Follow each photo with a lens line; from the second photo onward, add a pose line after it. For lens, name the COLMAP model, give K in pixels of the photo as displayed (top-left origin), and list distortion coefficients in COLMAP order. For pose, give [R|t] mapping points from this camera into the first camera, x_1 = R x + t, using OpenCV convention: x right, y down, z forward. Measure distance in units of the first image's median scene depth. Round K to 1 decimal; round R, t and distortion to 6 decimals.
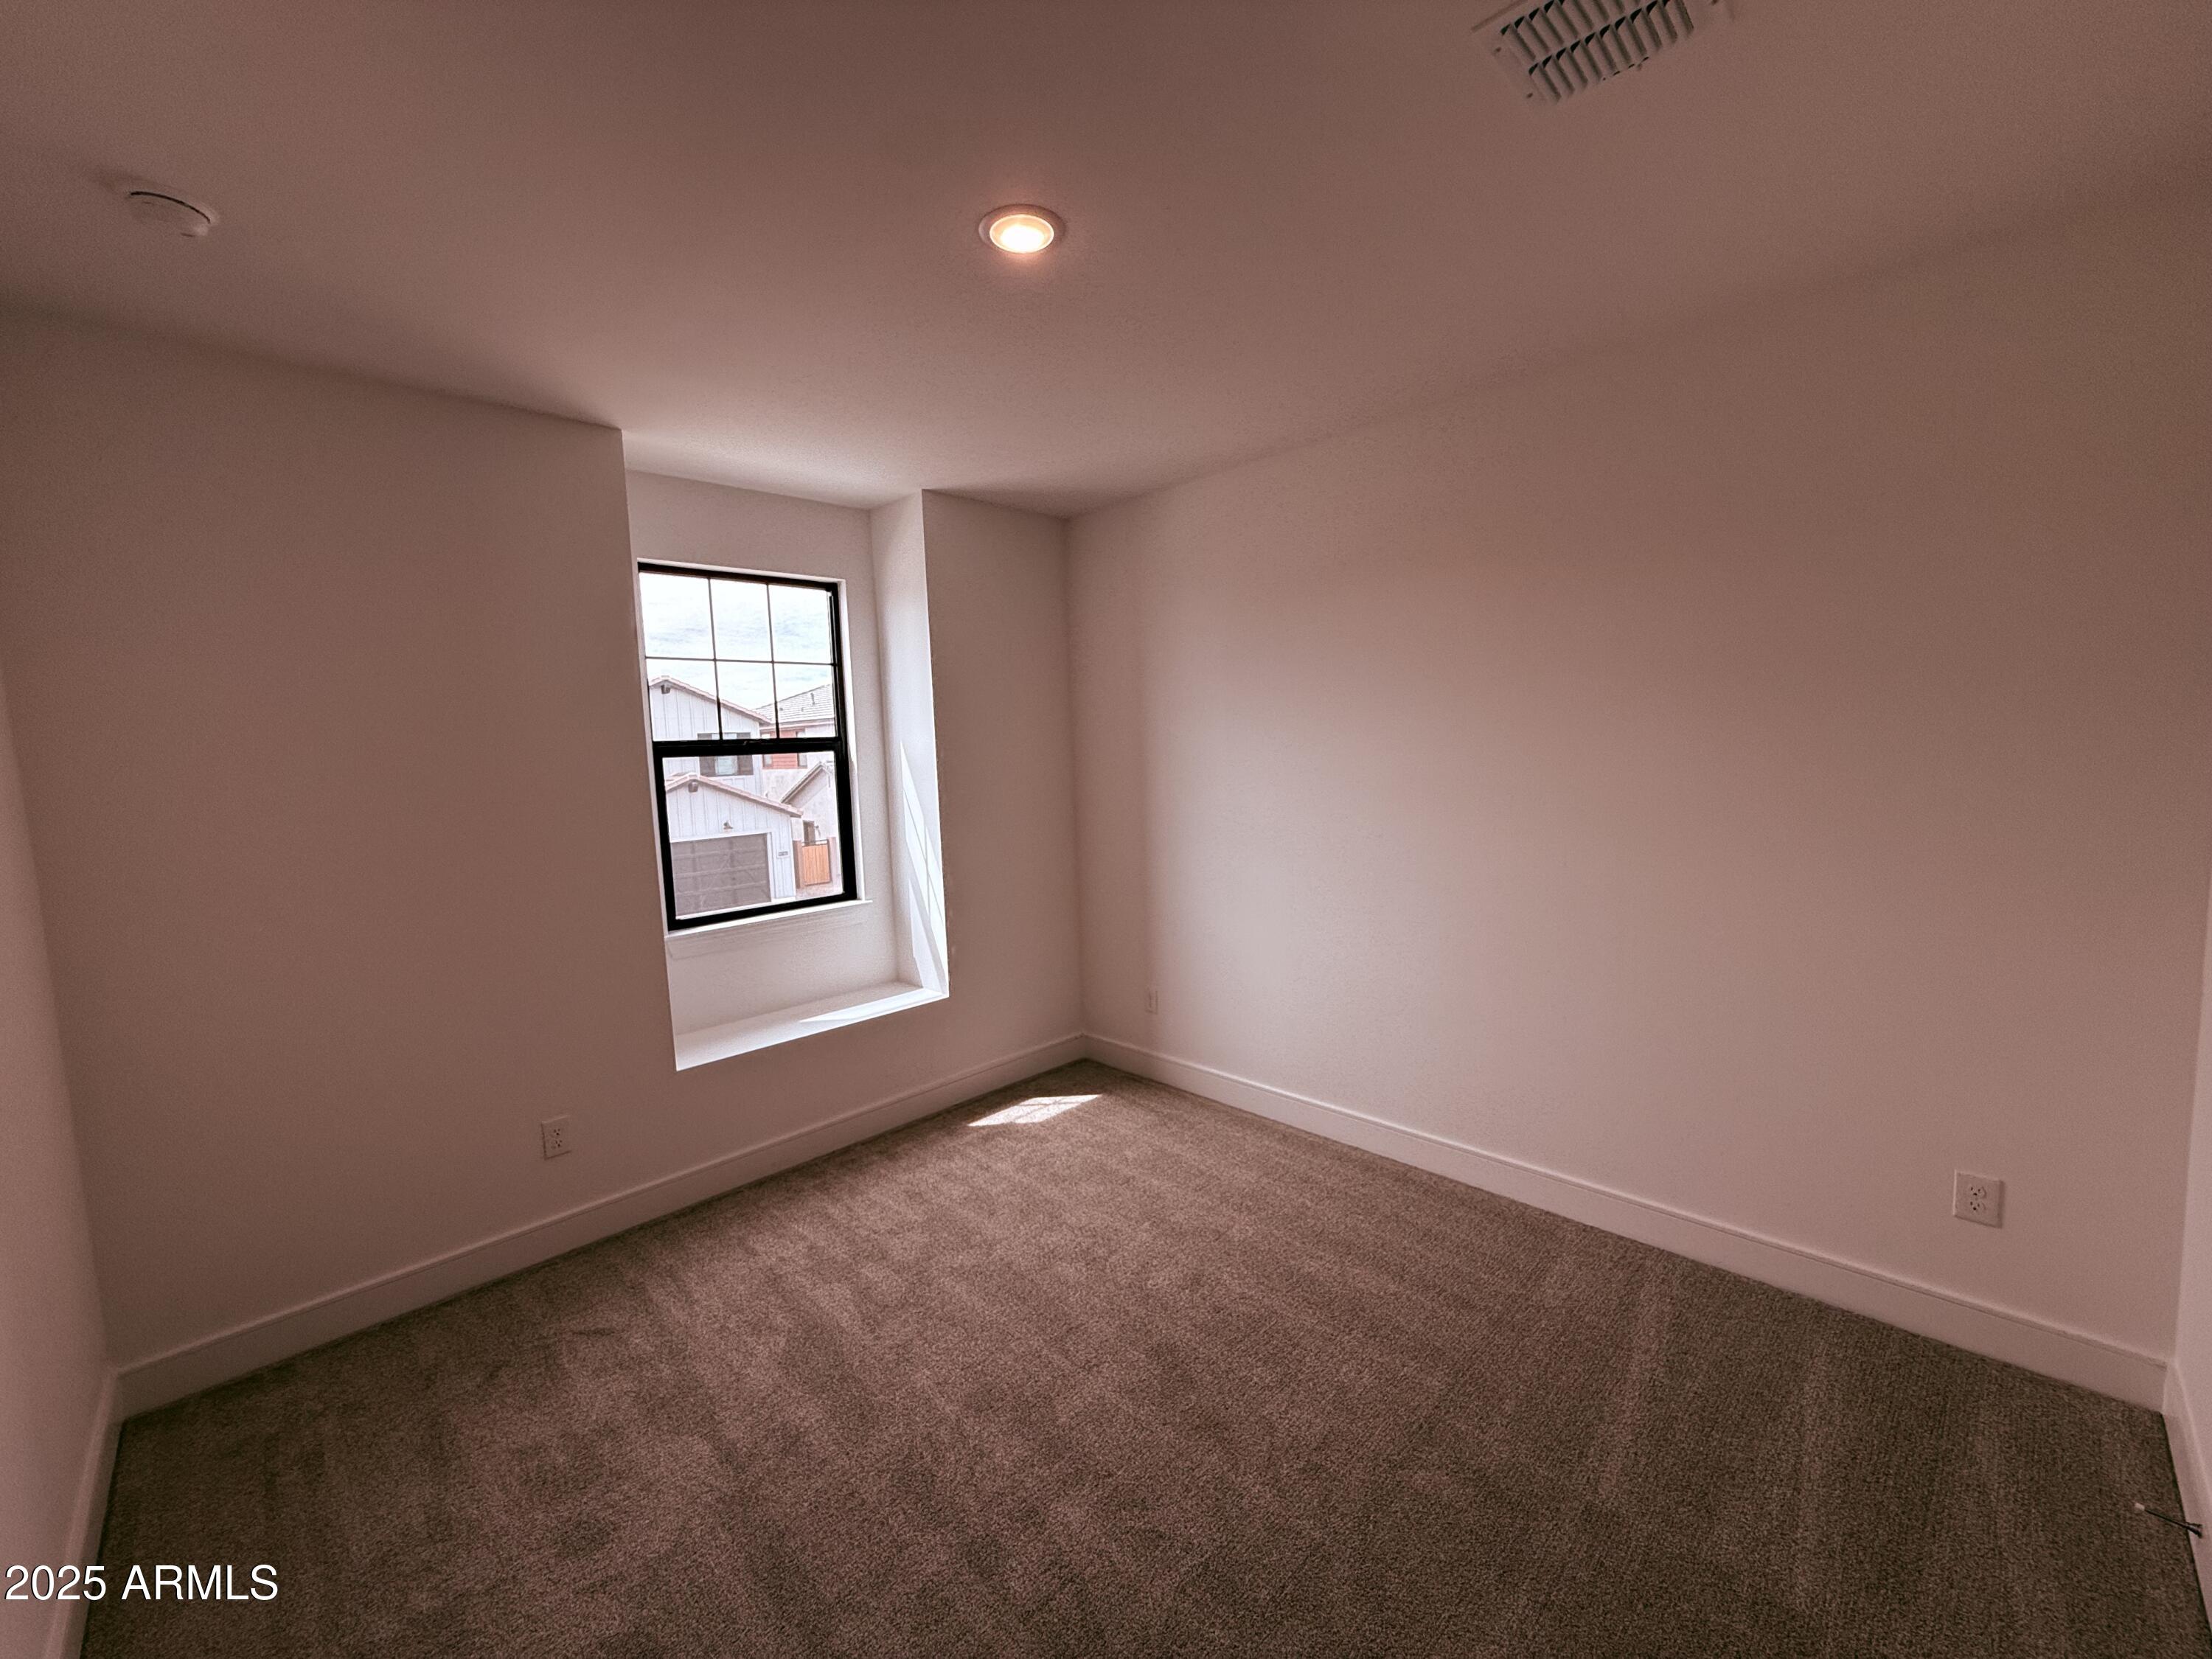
lens RADIAL K [[893.3, 0, 1104.9], [0, 893.3, 819.0], [0, 0, 1]] dist [-0.001149, 0.000231]
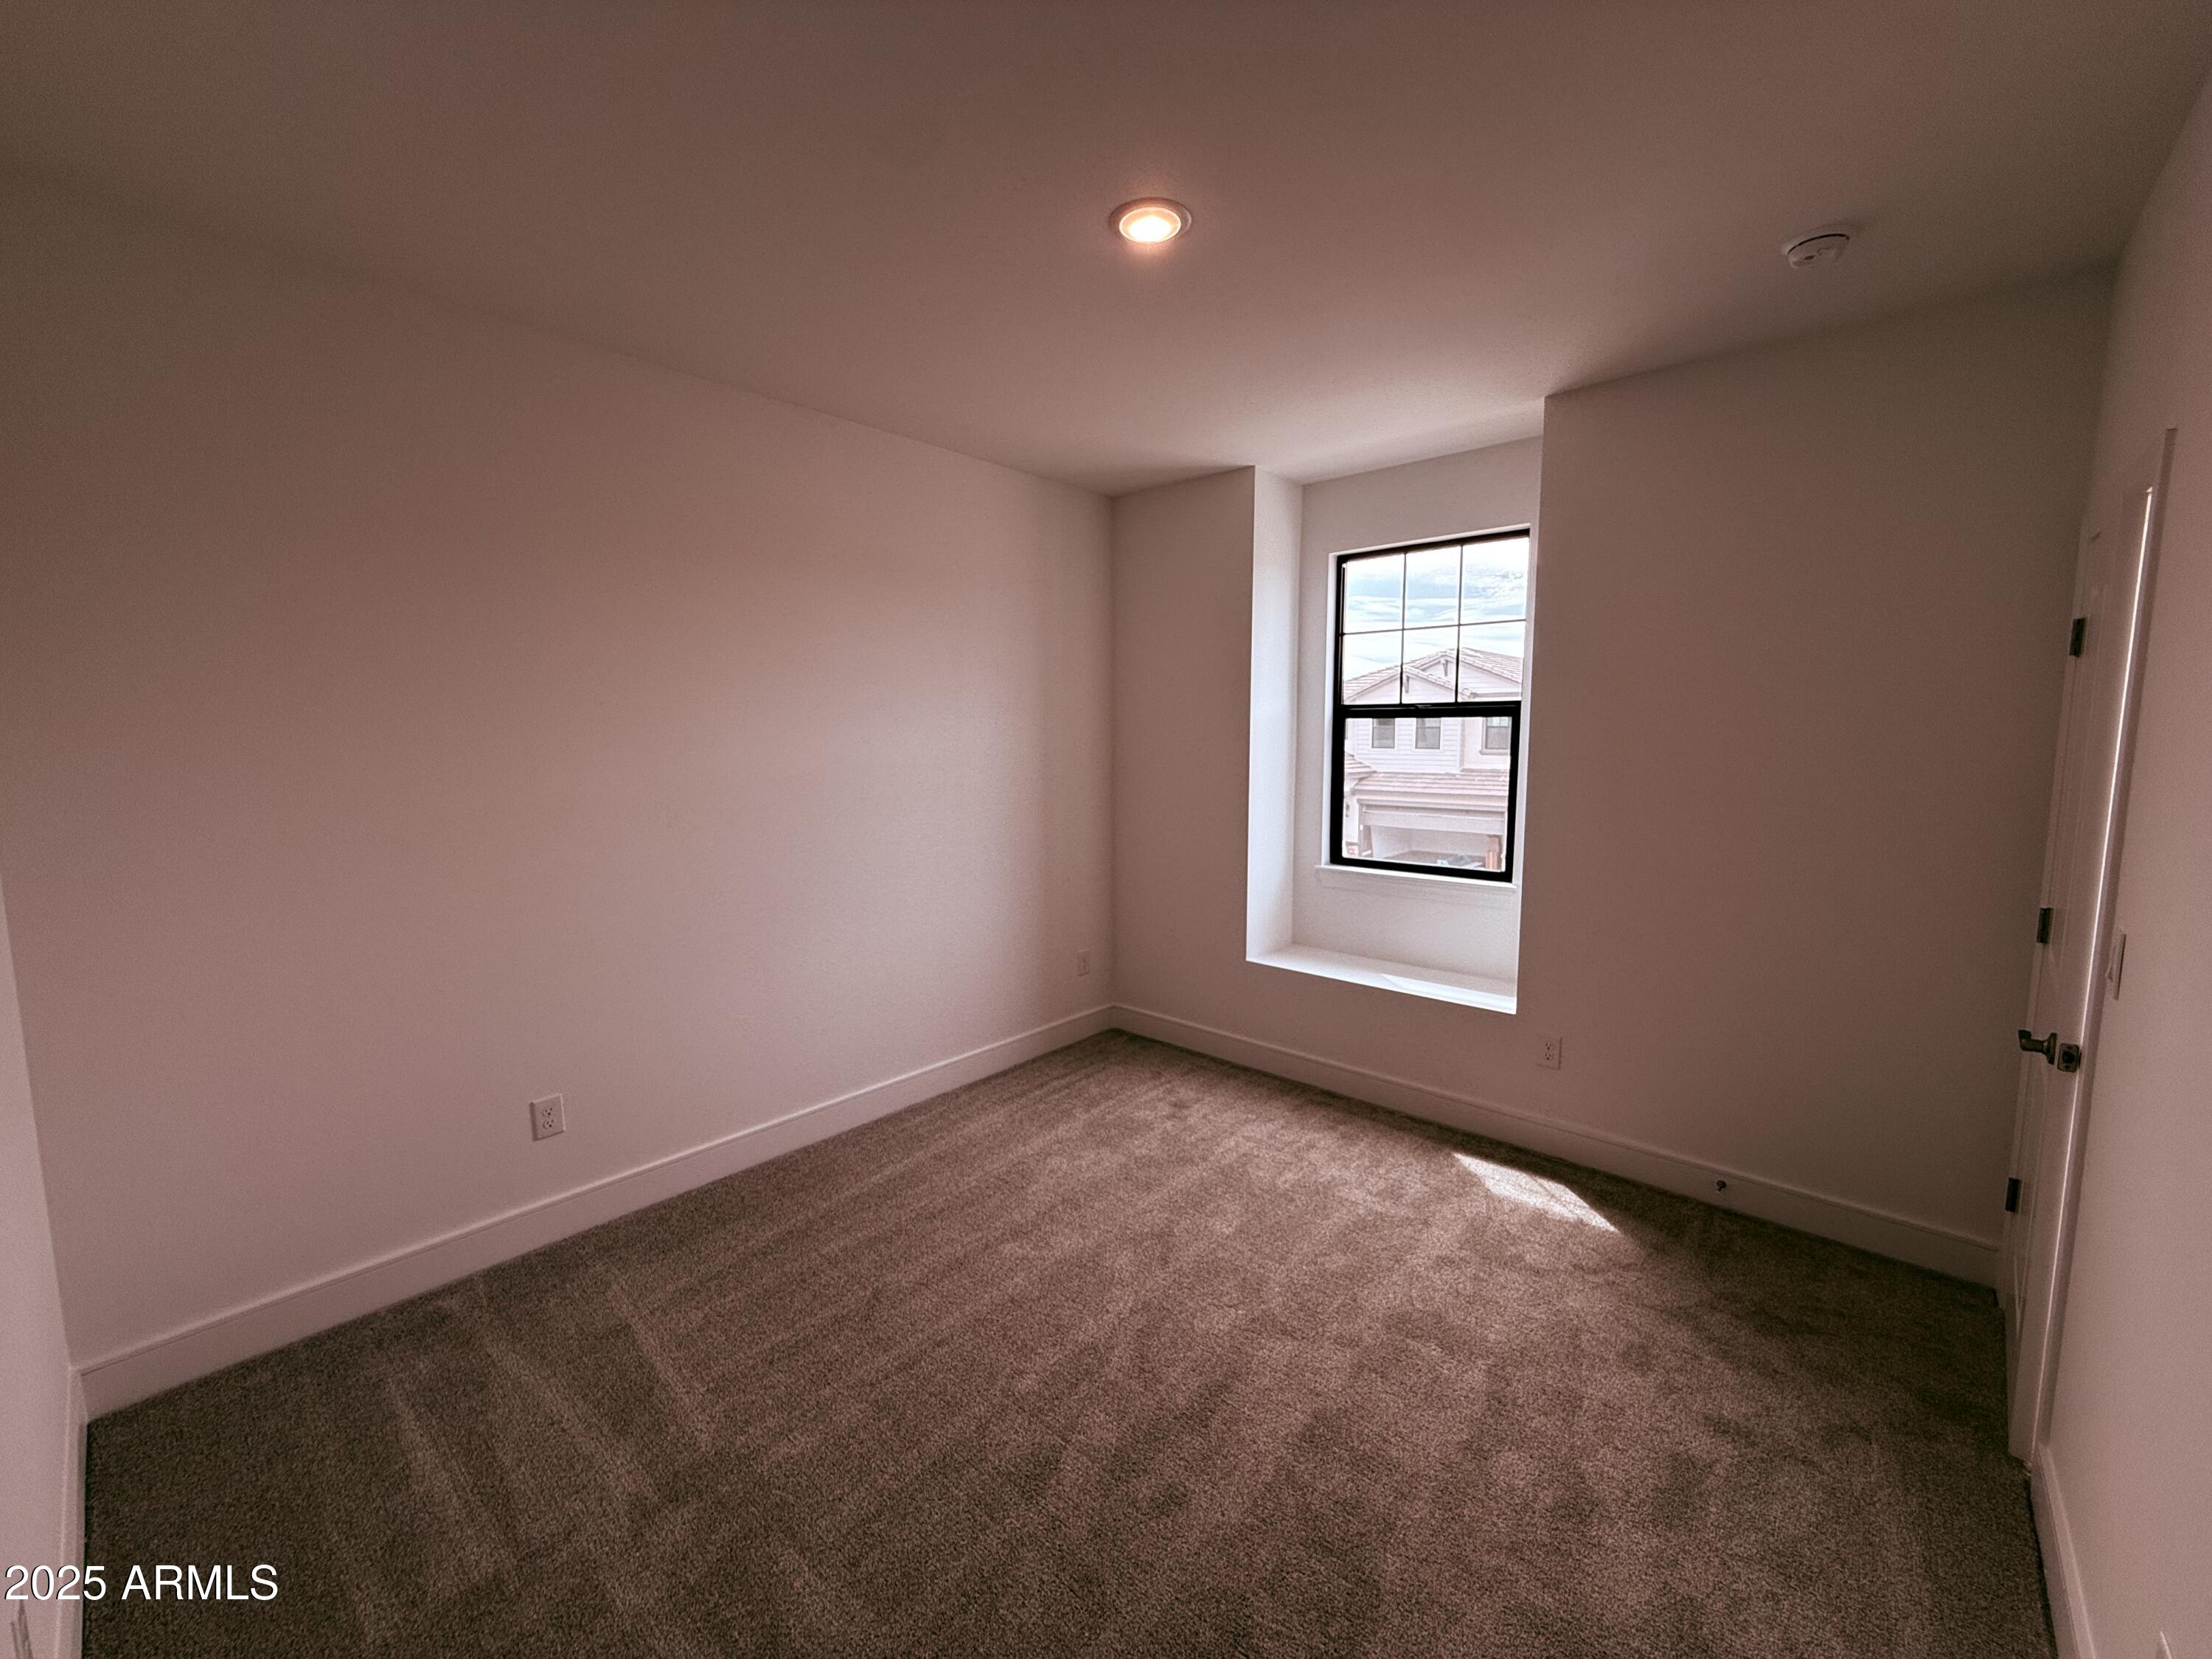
lens RADIAL K [[893.3, 0, 1104.9], [0, 893.3, 819.0], [0, 0, 1]] dist [-0.001149, 0.000231]
pose [[0.060976, 0.148980, -0.986958, 0.628824], [-0.079032, 0.986414, 0.144015, -0.076748], [0.995005, 0.069220, 0.071922, 0.567989]]
